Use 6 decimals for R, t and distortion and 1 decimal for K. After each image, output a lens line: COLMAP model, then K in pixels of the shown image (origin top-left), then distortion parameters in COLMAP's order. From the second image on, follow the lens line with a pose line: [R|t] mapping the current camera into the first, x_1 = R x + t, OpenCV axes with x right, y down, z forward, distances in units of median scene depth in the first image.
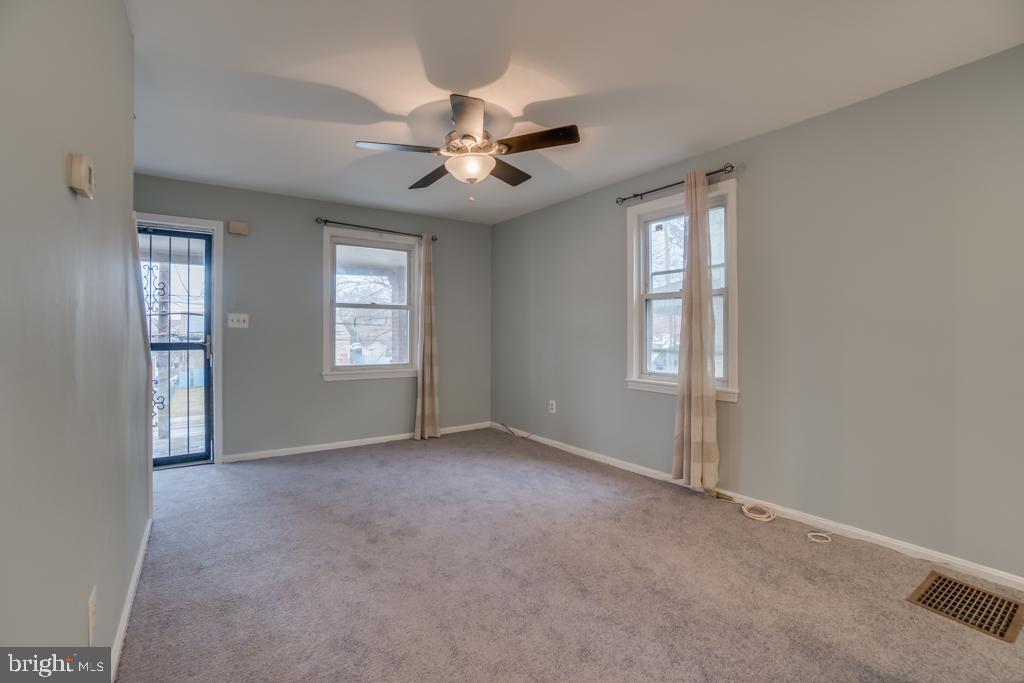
lens RADIAL K [[452.8, 0, 509.3], [0, 452.8, 338.5], [0, 0, 1]] dist [-0.065725, 0.023789]
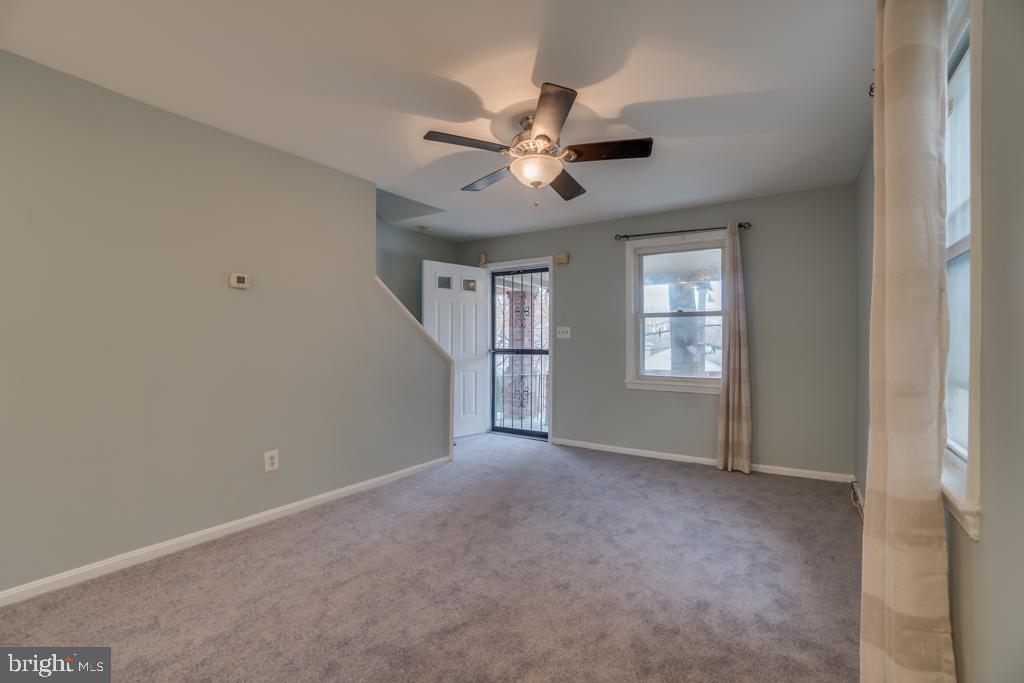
lens RADIAL K [[452.8, 0, 509.3], [0, 452.8, 338.5], [0, 0, 1]] dist [-0.065725, 0.023789]
pose [[0.357566, -0.008960, -0.933845, 0.543861], [-0.015958, 0.999749, -0.015702, -0.000458], [0.933752, 0.020517, 0.357333, 0.413769]]
